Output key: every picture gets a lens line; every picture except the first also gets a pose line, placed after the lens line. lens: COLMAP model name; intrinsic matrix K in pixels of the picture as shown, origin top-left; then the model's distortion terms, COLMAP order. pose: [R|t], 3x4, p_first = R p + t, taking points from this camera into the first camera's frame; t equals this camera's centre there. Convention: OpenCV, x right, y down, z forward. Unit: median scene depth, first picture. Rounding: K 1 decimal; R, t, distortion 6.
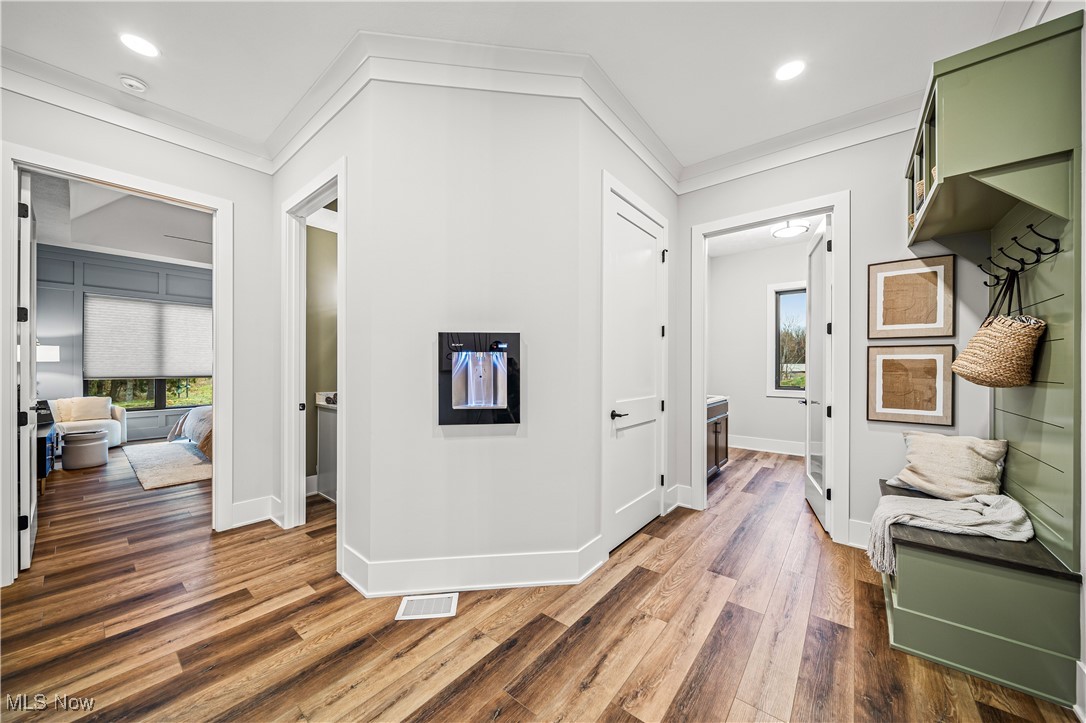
lens RADIAL K [[382.6, 0, 543.0], [0, 382.6, 366.9], [0, 0, 1]] dist [-0.001150, -0.000462]
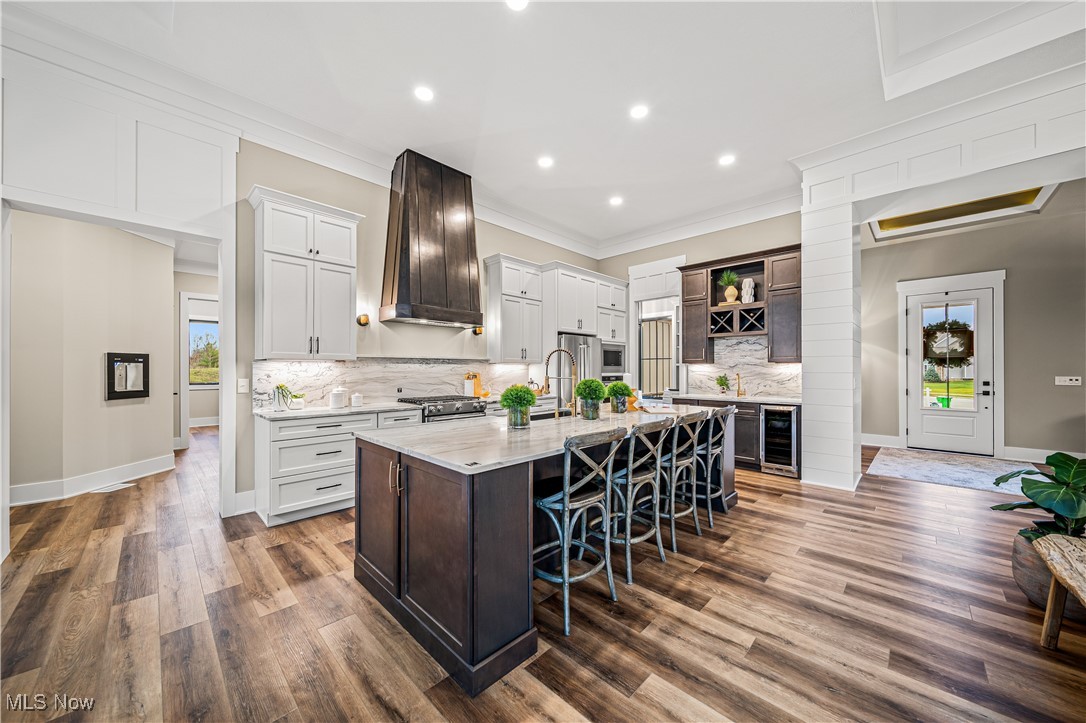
lens RADIAL K [[382.6, 0, 543.0], [0, 382.6, 366.9], [0, 0, 1]] dist [-0.001150, -0.000462]
pose [[0.088646, 0.005173, 0.996050, -1.981125], [0.003196, 0.999980, -0.005478, 0.000607], [-0.996058, 0.003669, 0.088627, -1.355376]]
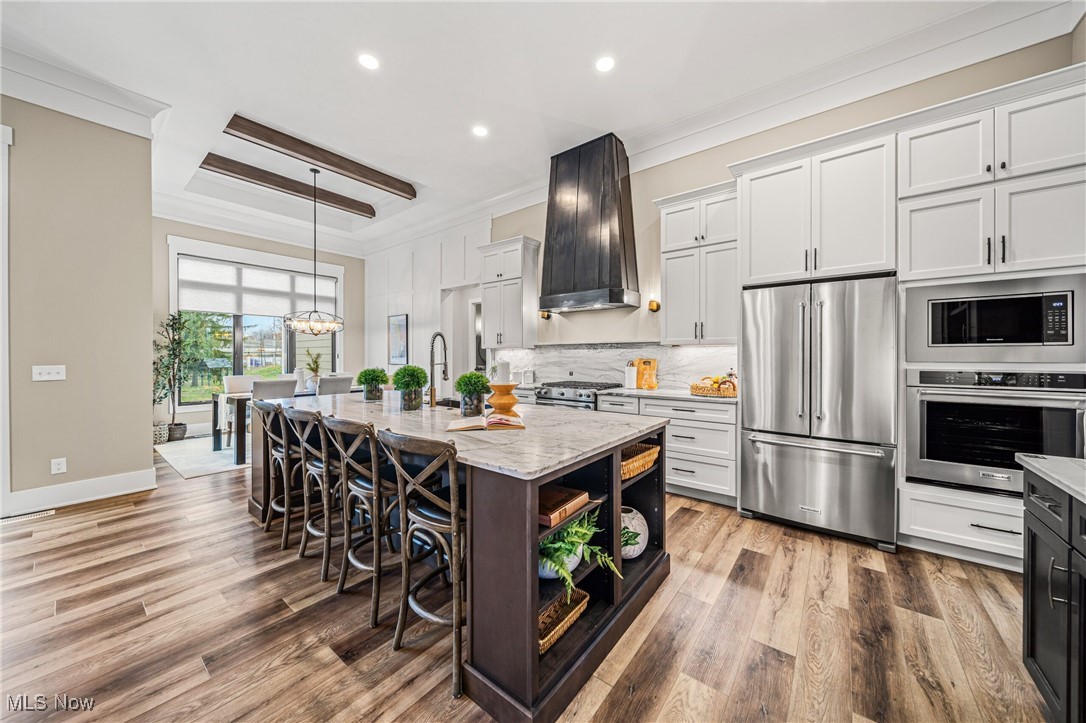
lens RADIAL K [[378.8, 0, 541.8], [0, 378.8, 357.4], [0, 0, 1]] dist [-0.001833, -0.000198]
pose [[0.999815, -0.003888, 0.018861, -0.307018], [0.003839, 0.999989, 0.002635, 0.009430], [-0.018871, -0.002562, 0.999819, -2.553401]]
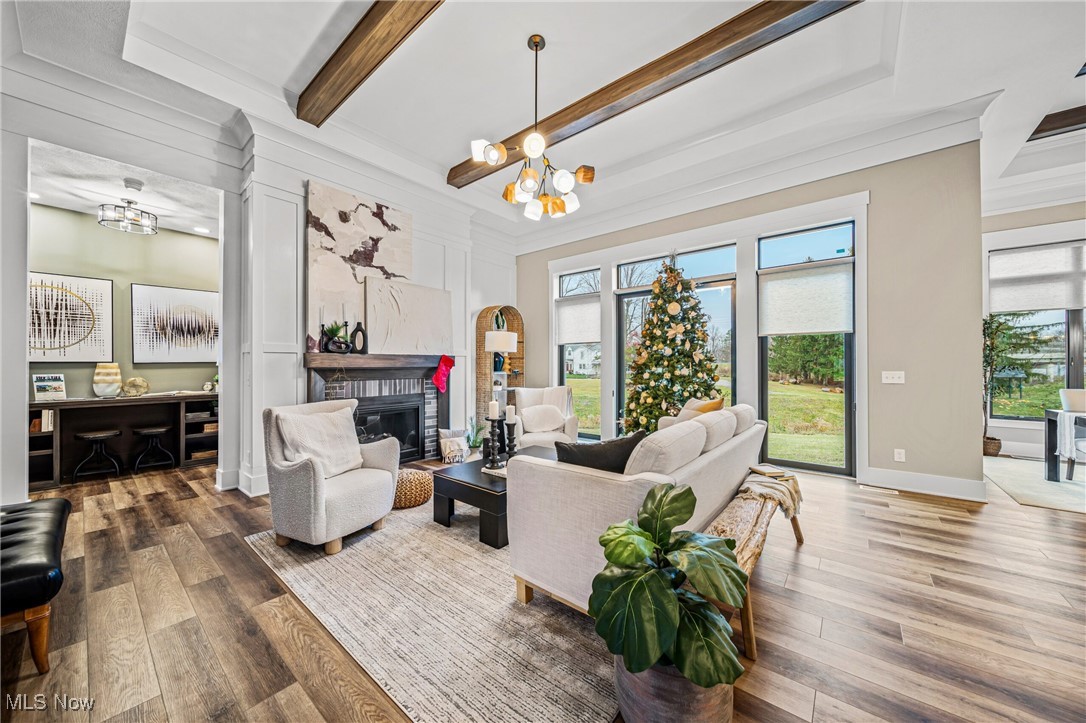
lens RADIAL K [[378.6, 0, 545.8], [0, 378.6, 362.4], [0, 0, 1]] dist [-0.000257, -0.000200]
pose [[0.004897, -0.006704, -0.999966, -0.399637], [-0.001295, 0.999977, -0.006710, 0.010140], [0.999987, 0.001328, 0.004888, -2.698961]]
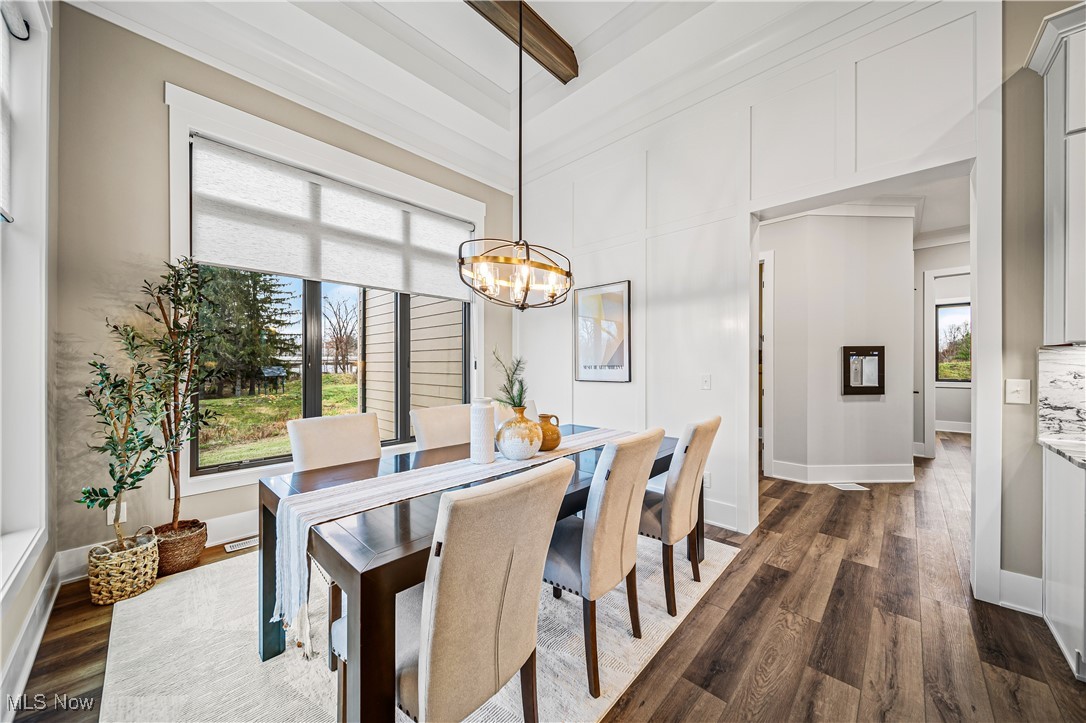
lens RADIAL K [[382.6, 0, 543.0], [0, 382.6, 366.9], [0, 0, 1]] dist [-0.001150, -0.000462]
pose [[0.997090, -0.001809, -0.076207, -1.595297], [0.002199, 0.999985, 0.005031, -0.000016], [0.076196, -0.005184, 0.997079, -0.991651]]
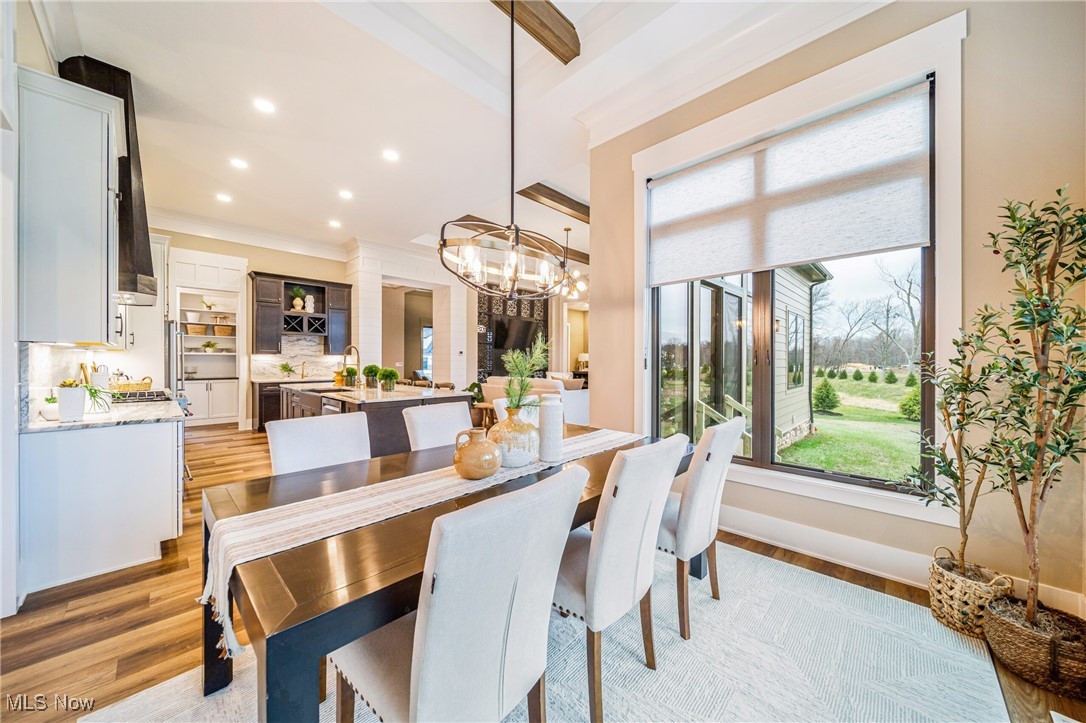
lens RADIAL K [[382.6, 0, 543.0], [0, 382.6, 366.9], [0, 0, 1]] dist [-0.001150, -0.000462]
pose [[-0.996747, -0.006000, 0.080375, -1.846078], [-0.004440, 0.999798, 0.019582, 0.001798], [-0.080477, 0.019161, -0.996572, 0.748526]]
